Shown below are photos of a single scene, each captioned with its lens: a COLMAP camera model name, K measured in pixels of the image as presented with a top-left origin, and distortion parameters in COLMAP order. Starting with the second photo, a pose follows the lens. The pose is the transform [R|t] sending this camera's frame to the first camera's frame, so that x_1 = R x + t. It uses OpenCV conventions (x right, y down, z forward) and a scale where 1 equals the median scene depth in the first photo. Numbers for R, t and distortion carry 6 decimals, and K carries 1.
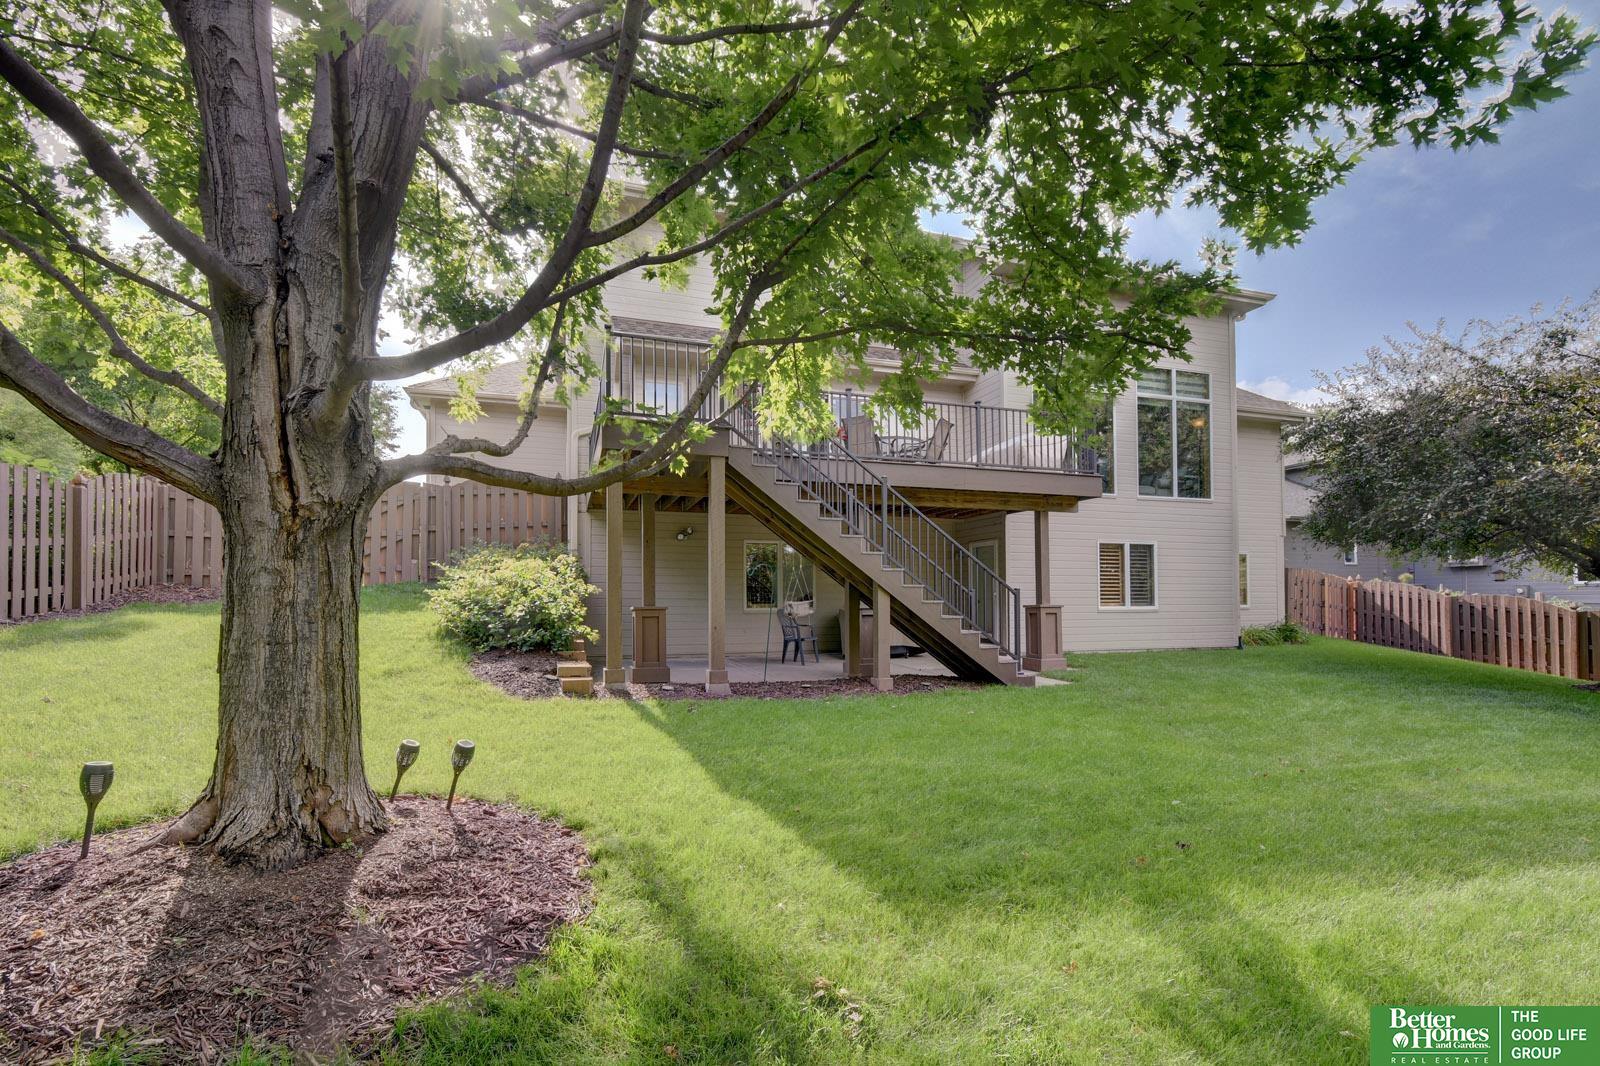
lens RADIAL K [[705.0, 0, 799.3], [0, 705.0, 582.7], [0, 0, 1]] dist [0.000952, 0.000038]
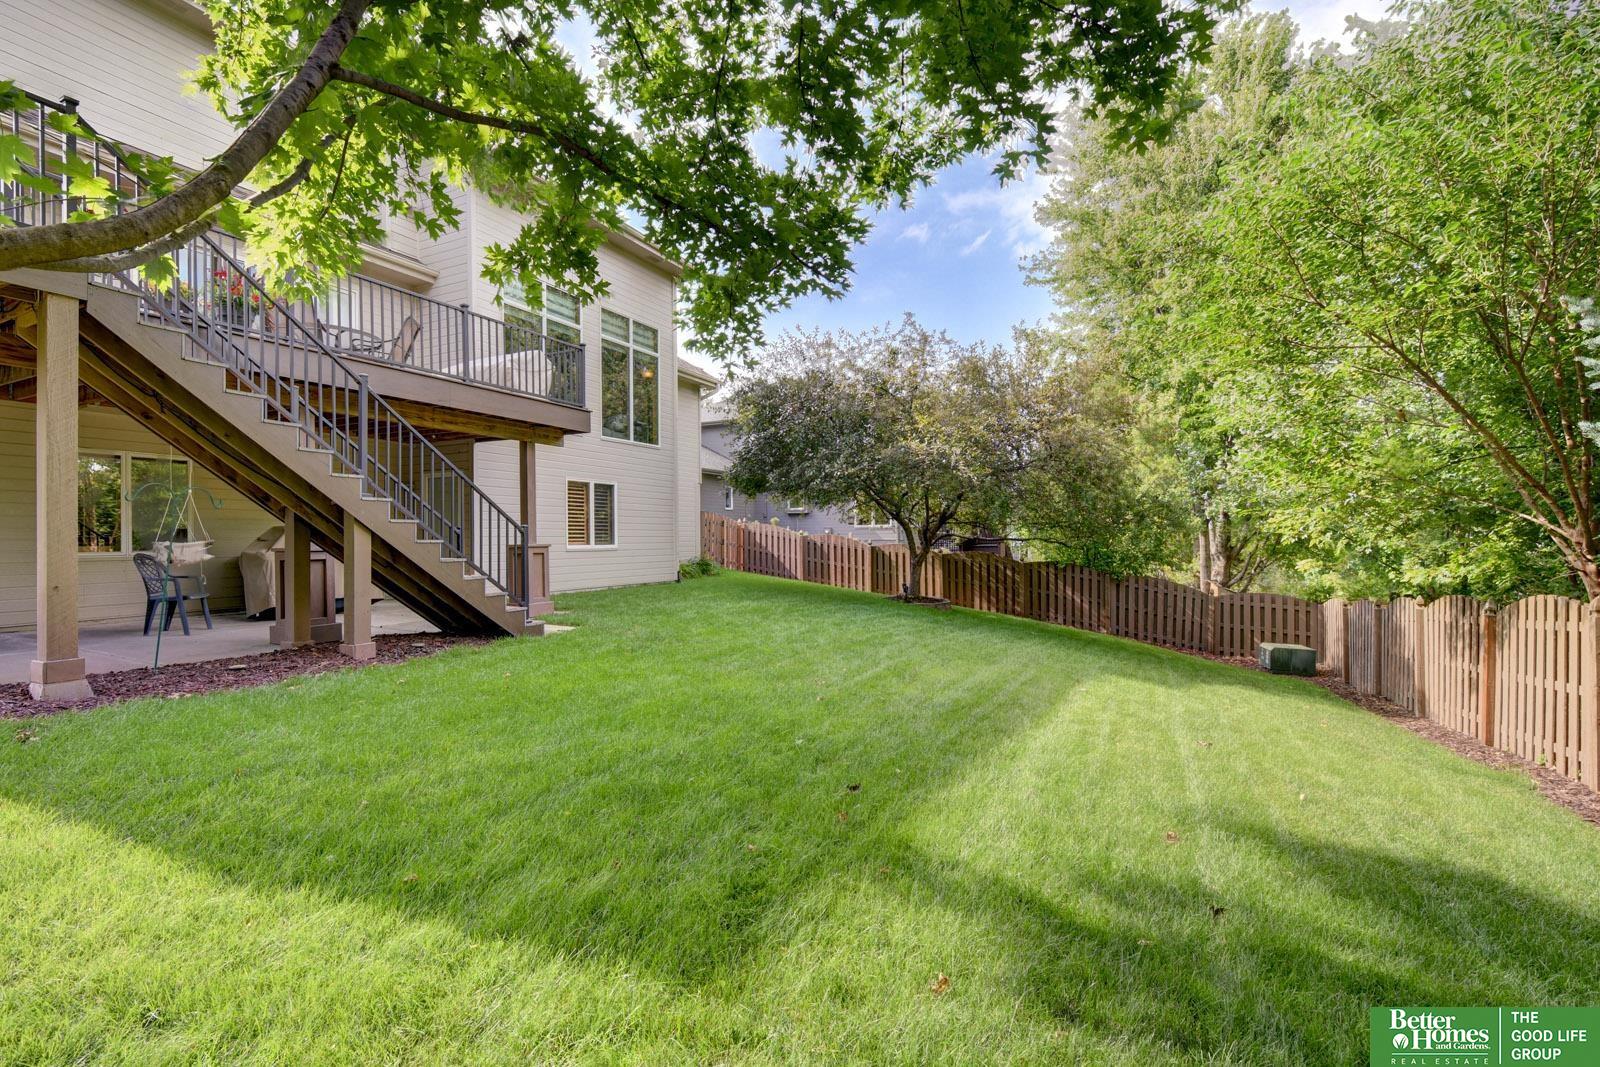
lens RADIAL K [[716.3, 0, 782.4], [0, 716.3, 532.6], [0, 0, 1]] dist [-0.002118, -0.000750]
pose [[0.718785, 0.003913, 0.695222, -0.065023], [-0.014835, 0.999843, 0.009711, 0.002229], [-0.695075, -0.017294, 0.718730, 0.103369]]
